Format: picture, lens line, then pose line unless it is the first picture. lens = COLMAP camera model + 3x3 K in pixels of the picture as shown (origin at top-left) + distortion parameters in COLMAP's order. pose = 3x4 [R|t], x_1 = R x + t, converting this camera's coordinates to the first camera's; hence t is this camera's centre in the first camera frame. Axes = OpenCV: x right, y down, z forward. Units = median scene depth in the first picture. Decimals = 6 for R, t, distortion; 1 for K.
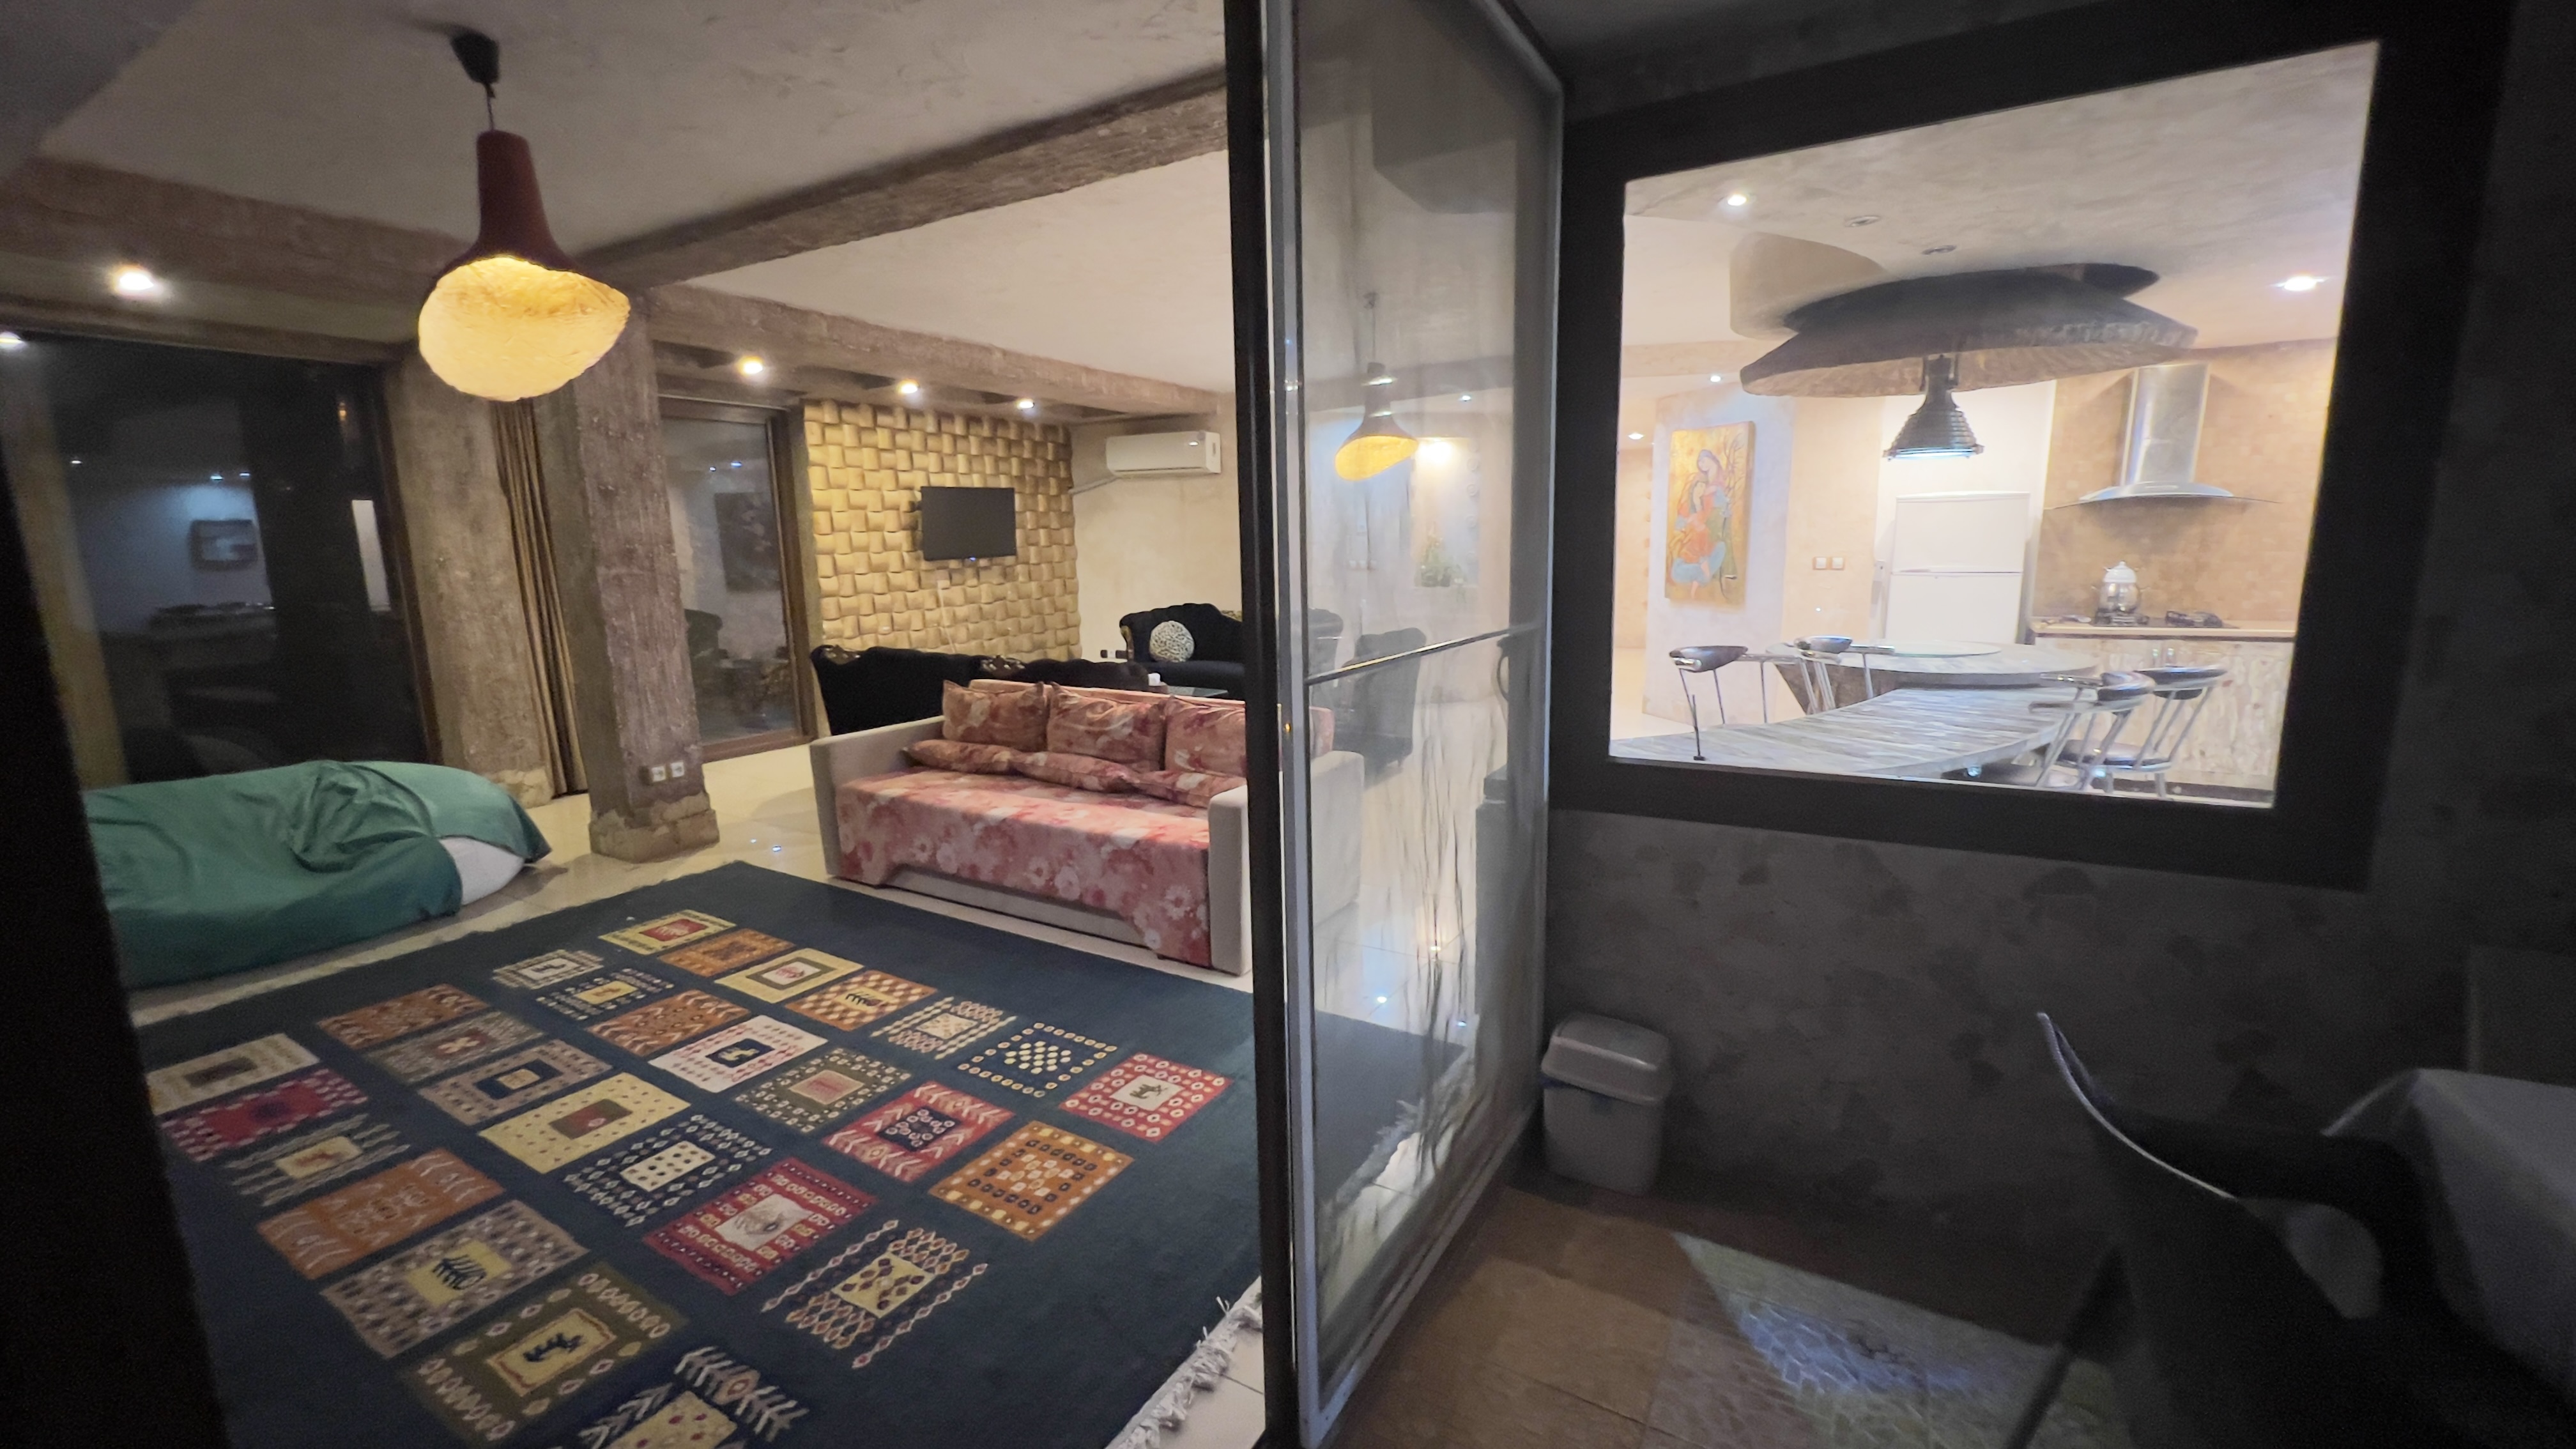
lens RADIAL K [[1032.4, 0, 1285.3], [0, 1032.4, 717.3], [0, 0, 1]] dist [-0.005354, 0.001925]
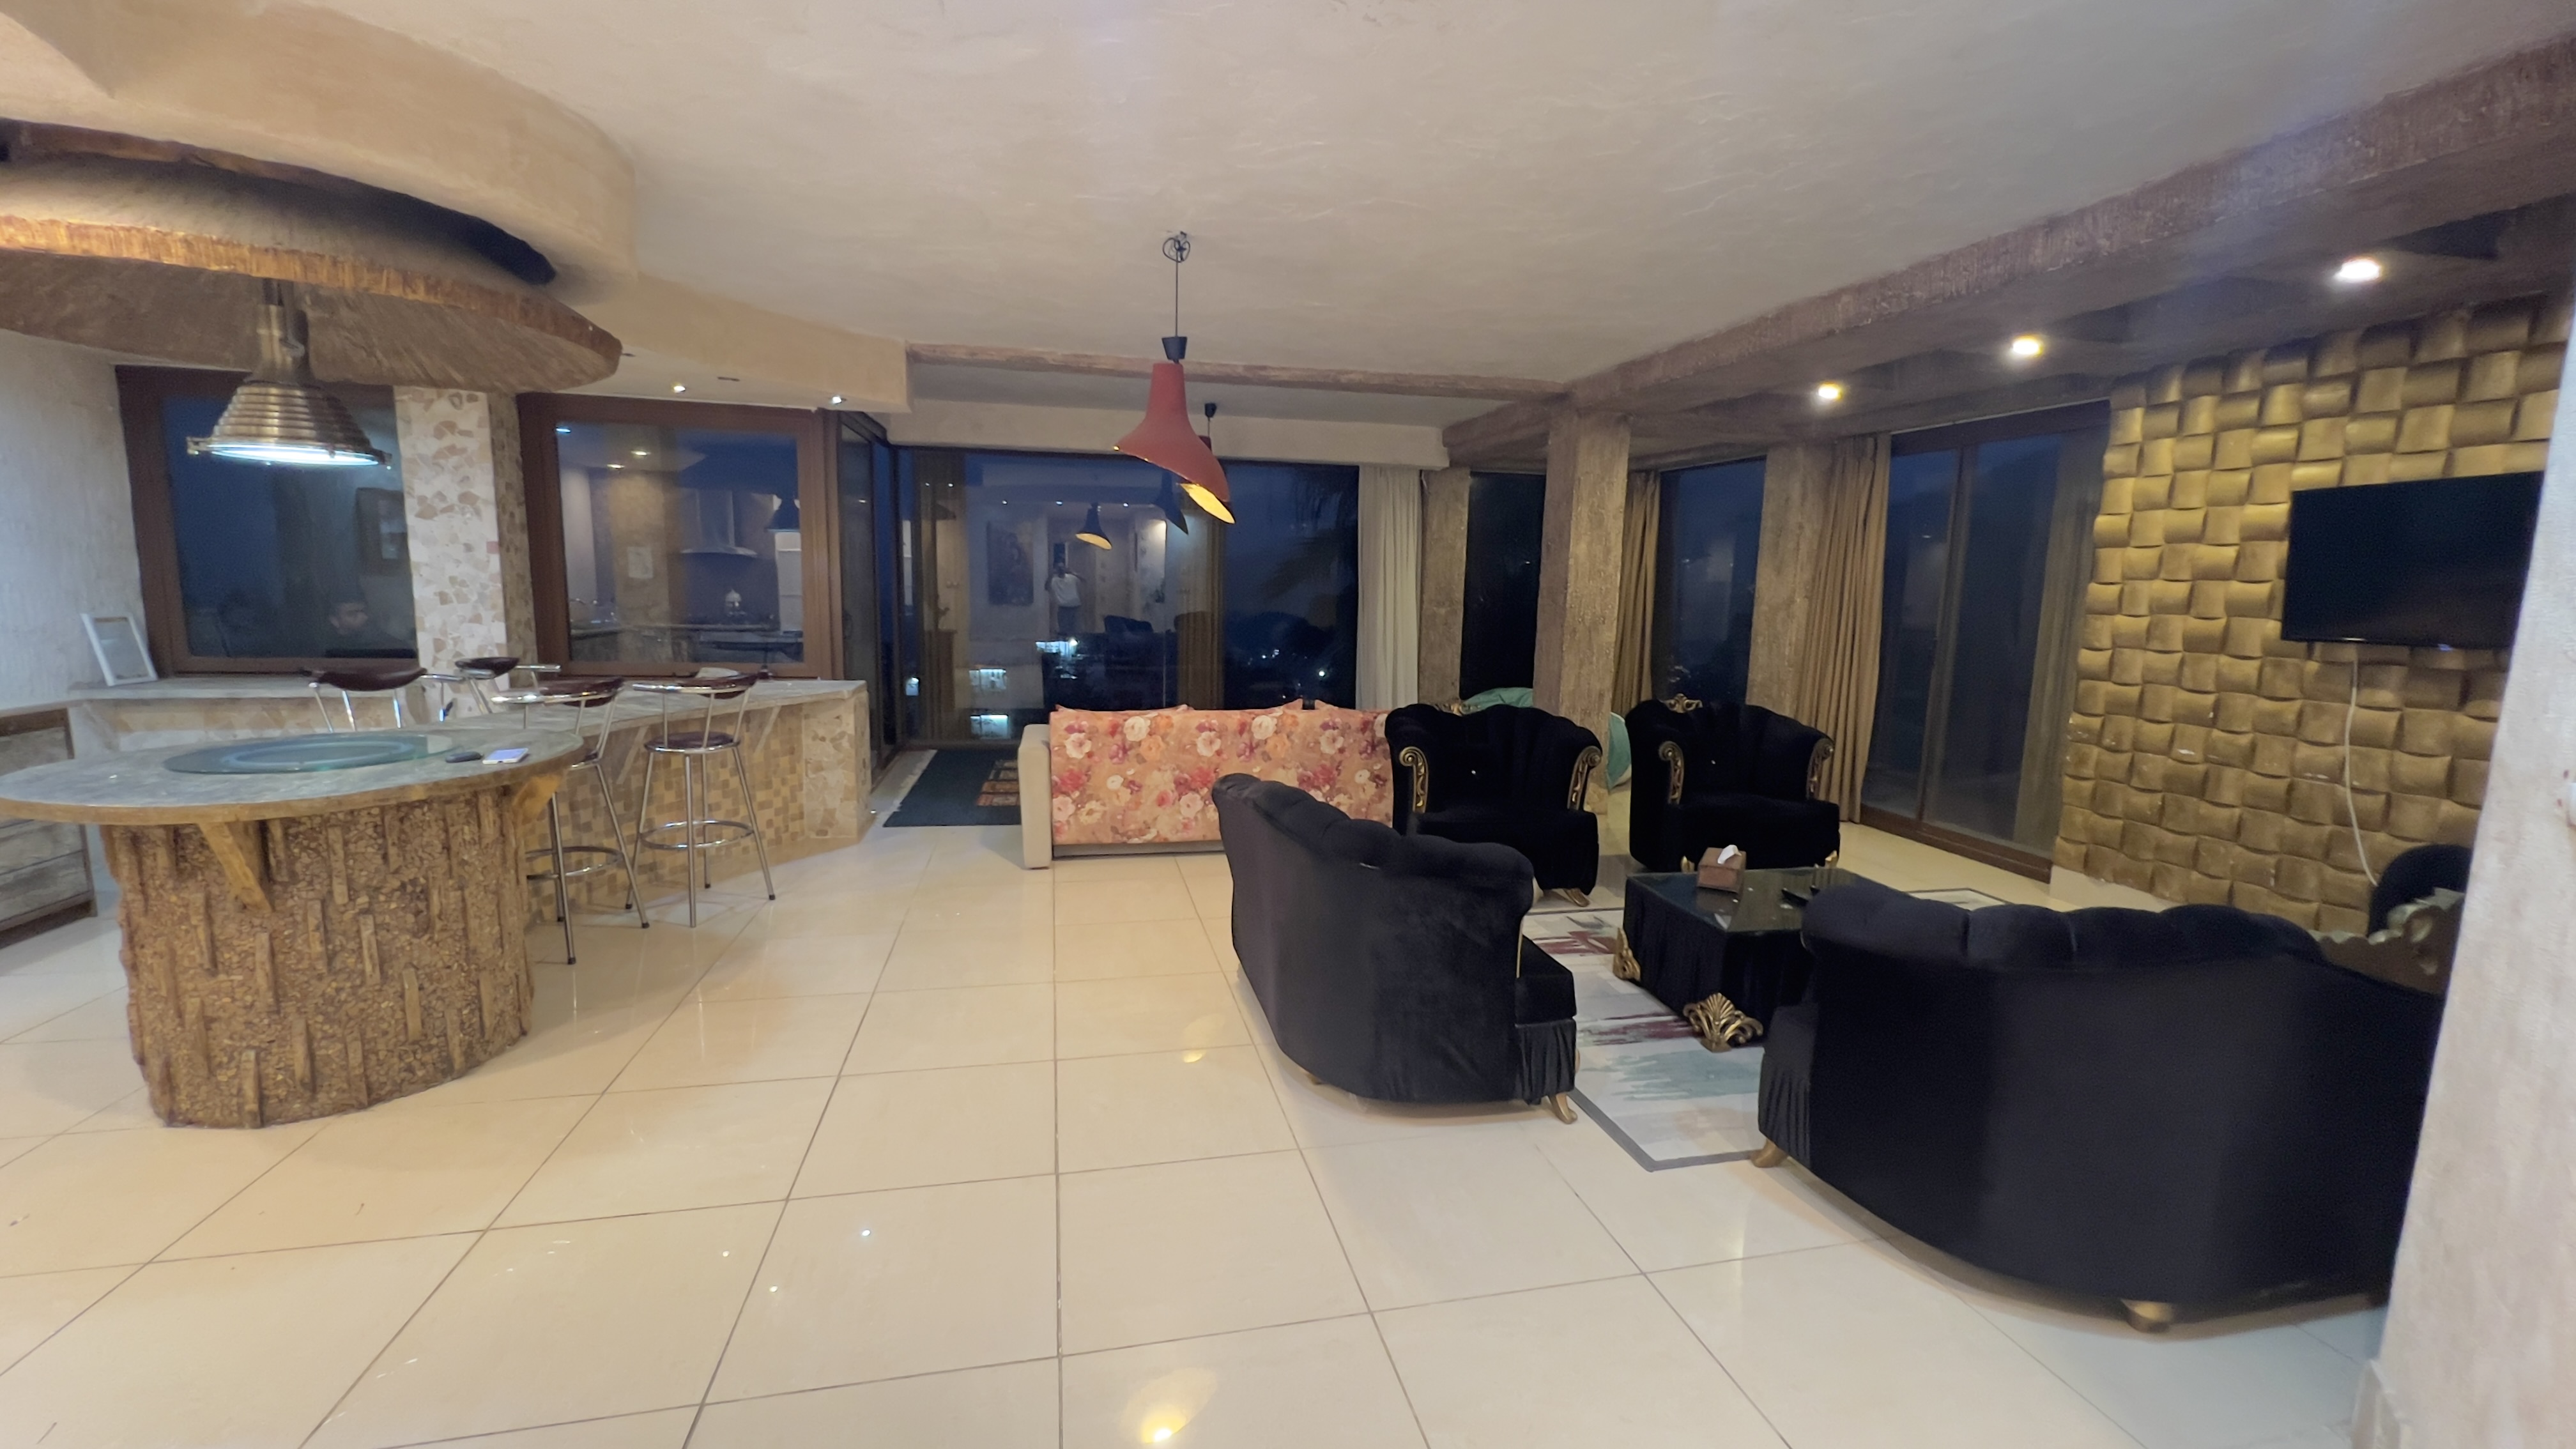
lens RADIAL K [[1032.4, 0, 1291.0], [0, 1032.4, 728.0], [0, 0, 1]] dist [-0.005354, 0.001925]
pose [[-0.717384, 0.098098, -0.689737, 0.716356], [-0.130851, 0.953445, 0.271700, -0.380442], [0.684279, 0.285167, -0.671150, 2.120186]]
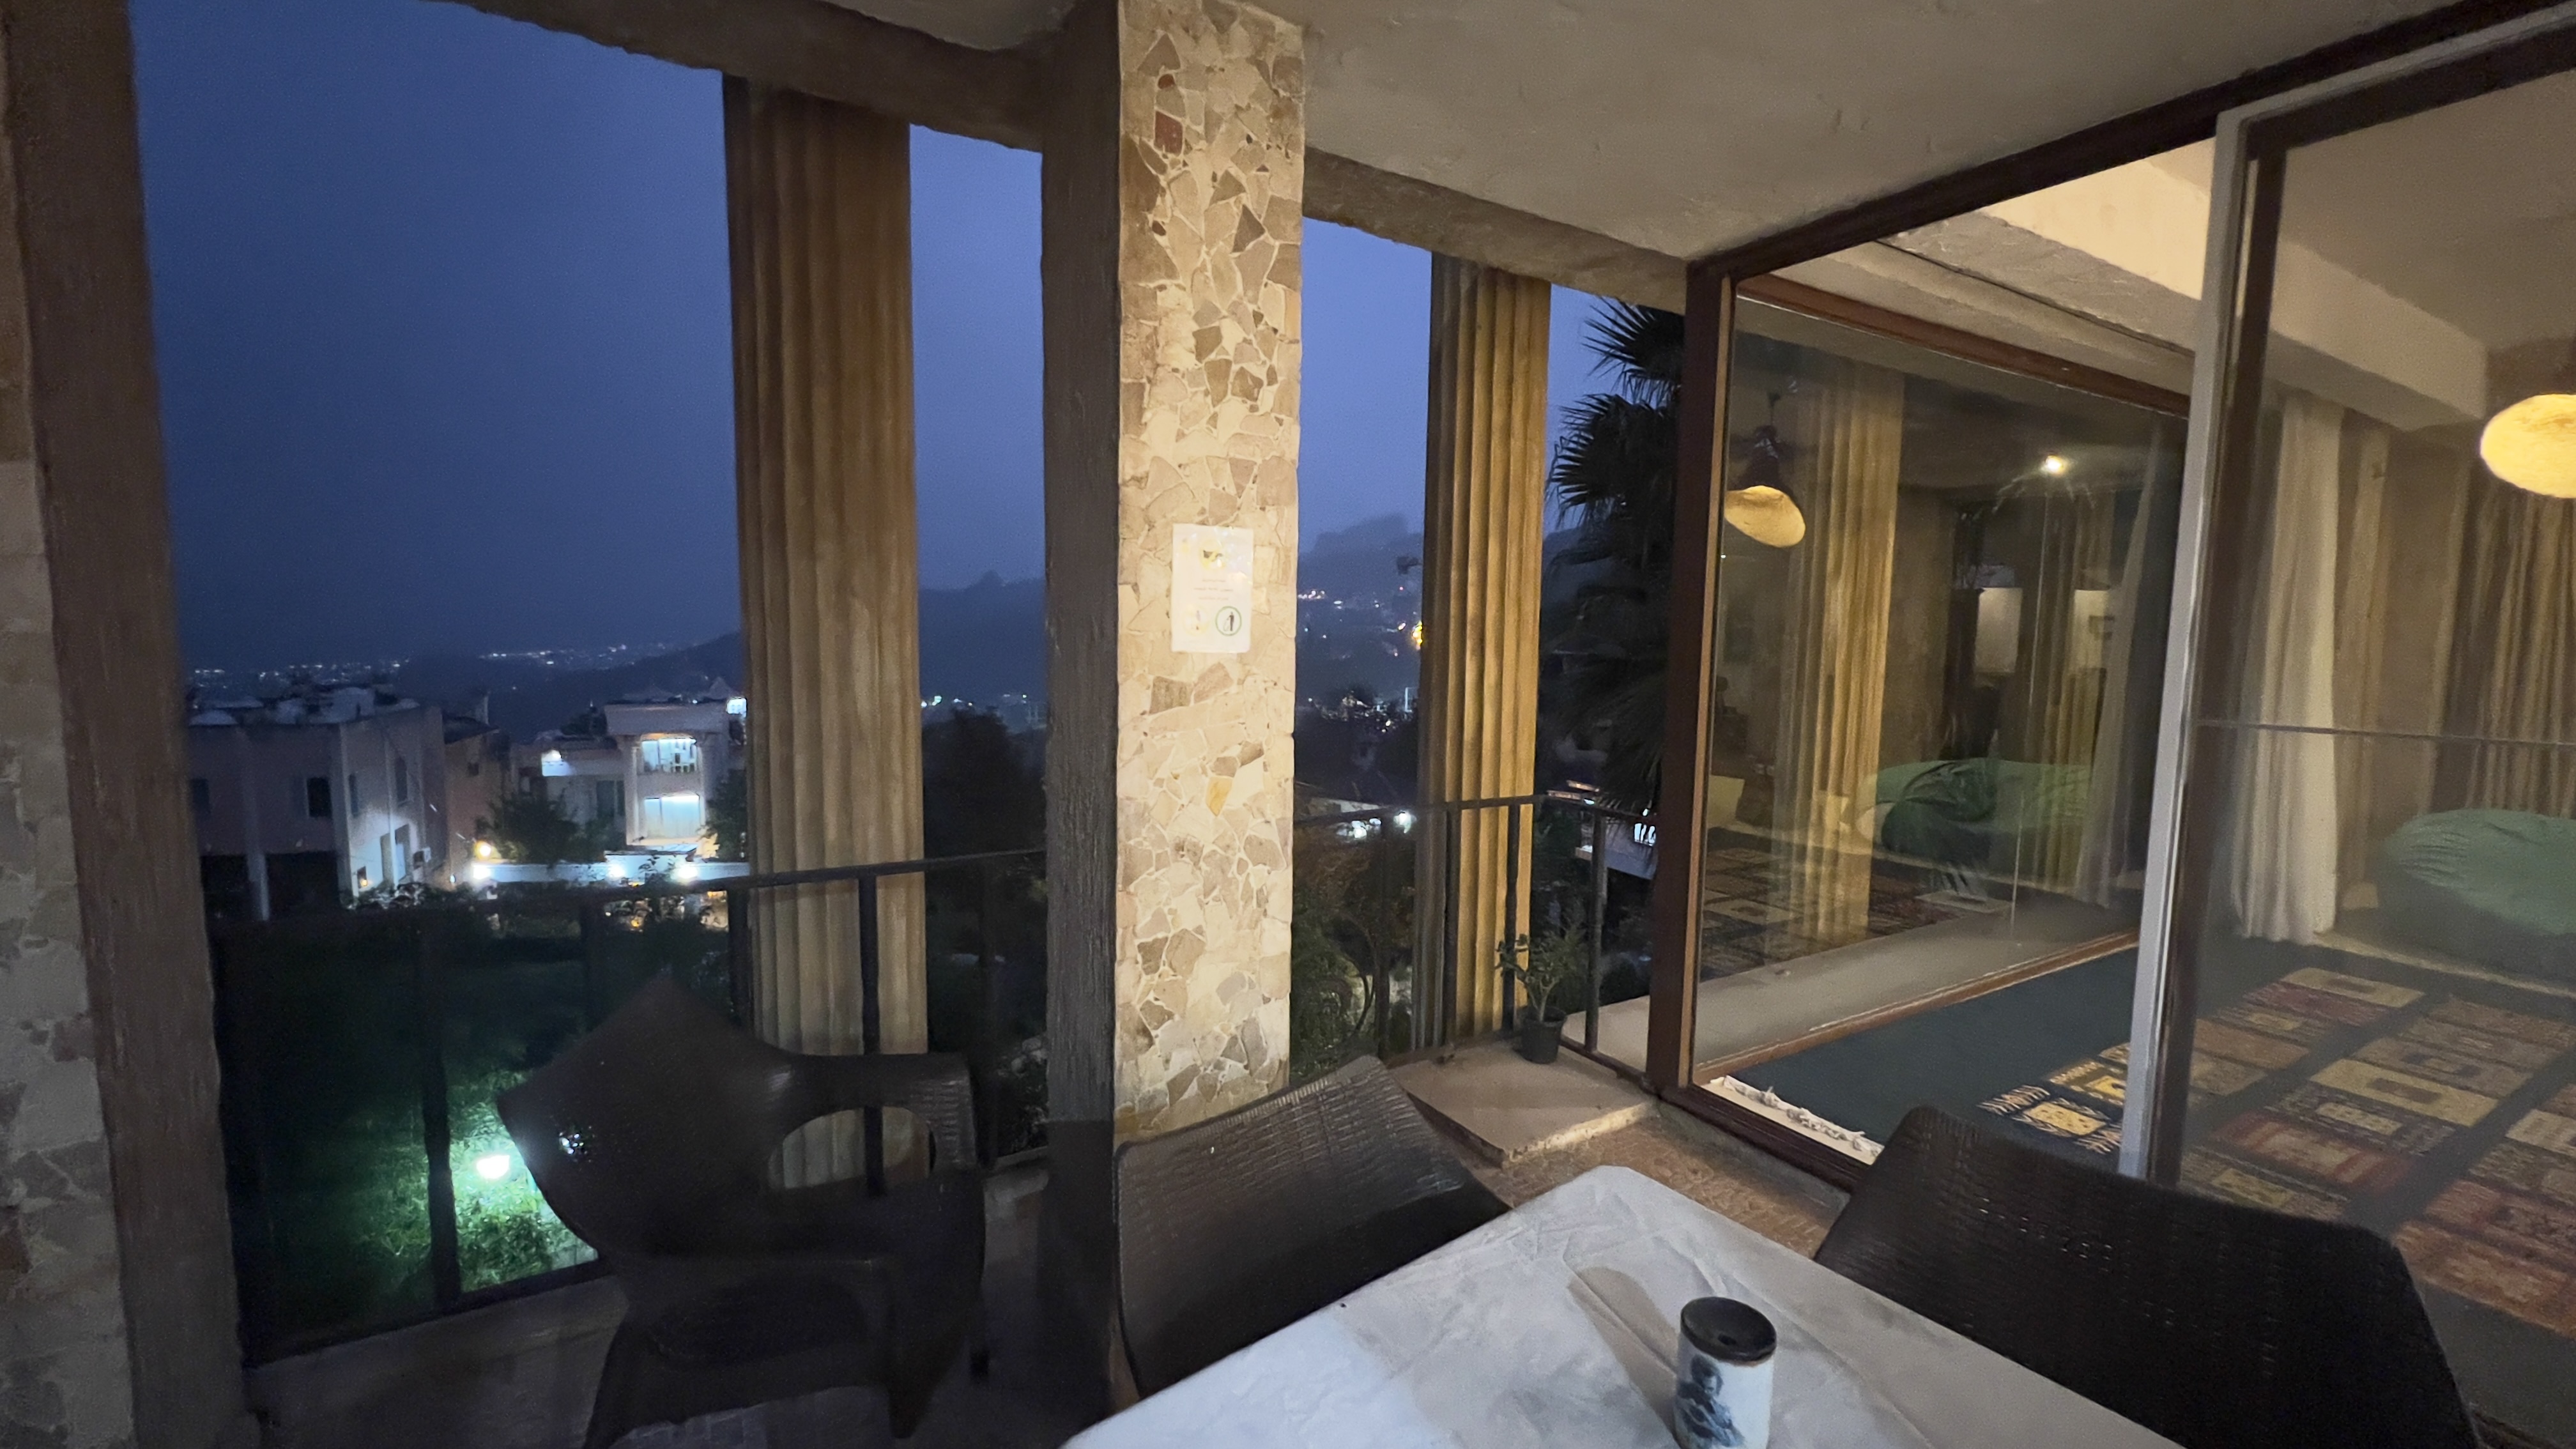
lens RADIAL K [[1032.4, 0, 1291.4], [0, 1032.4, 721.4], [0, 0, 1]] dist [-0.005354, 0.001925]
pose [[-0.475716, 0.094160, -0.874545, 0.664761], [-0.157617, 0.969036, 0.190070, -0.038831], [0.865362, 0.228263, -0.446144, 0.209576]]
